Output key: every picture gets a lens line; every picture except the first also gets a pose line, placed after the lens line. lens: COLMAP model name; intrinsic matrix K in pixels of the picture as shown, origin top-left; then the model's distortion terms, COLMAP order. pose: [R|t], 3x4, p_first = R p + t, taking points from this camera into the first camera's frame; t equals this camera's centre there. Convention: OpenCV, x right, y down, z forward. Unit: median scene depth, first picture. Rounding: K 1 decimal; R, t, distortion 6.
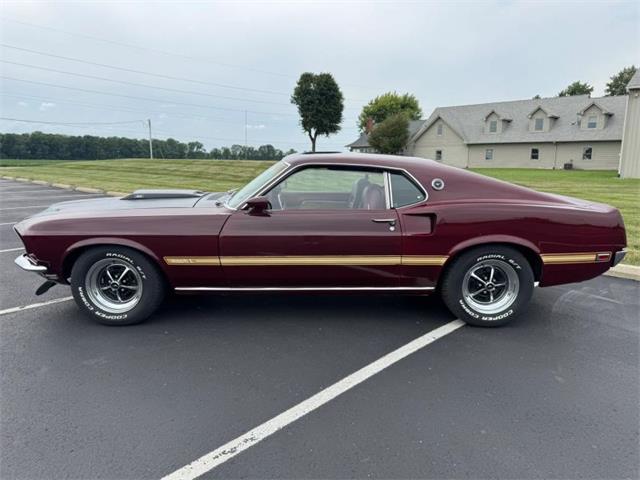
lens RADIAL K [[456.7, 0, 322.8], [0, 456.7, 245.7], [0, 0, 1]] dist [0.029900, -0.034000]
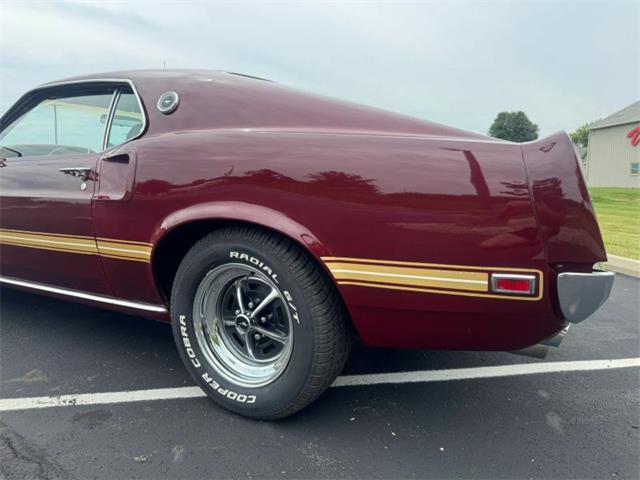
lens RADIAL K [[470.0, 0, 307.6], [0, 470.0, 234.8], [0, 0, 1]] dist [0.009590, -0.005431]
pose [[0.863046, 0.060575, -0.501480, 0.648534], [-0.098264, 0.993951, -0.049051, 0.020808], [0.495475, 0.091610, 0.863778, 0.639327]]
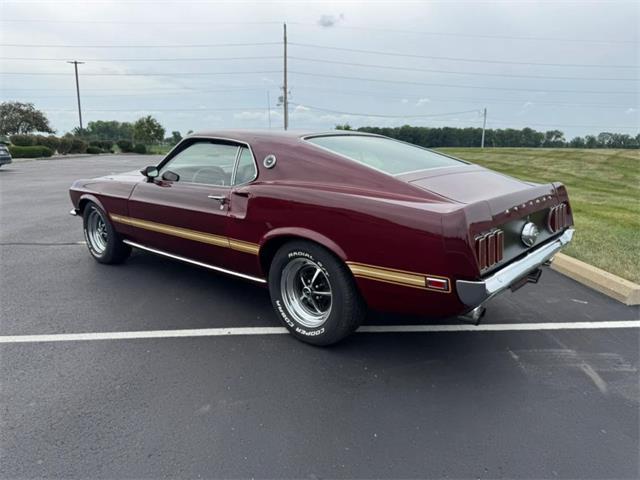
lens RADIAL K [[456.7, 0, 314.7], [0, 456.7, 242.8], [0, 0, 1]] dist [0.029900, -0.034000]
pose [[0.740946, 0.139520, -0.656912, 0.887712], [-0.129906, 0.989483, 0.063630, -0.048390], [0.658880, 0.038190, 0.751278, 0.420798]]
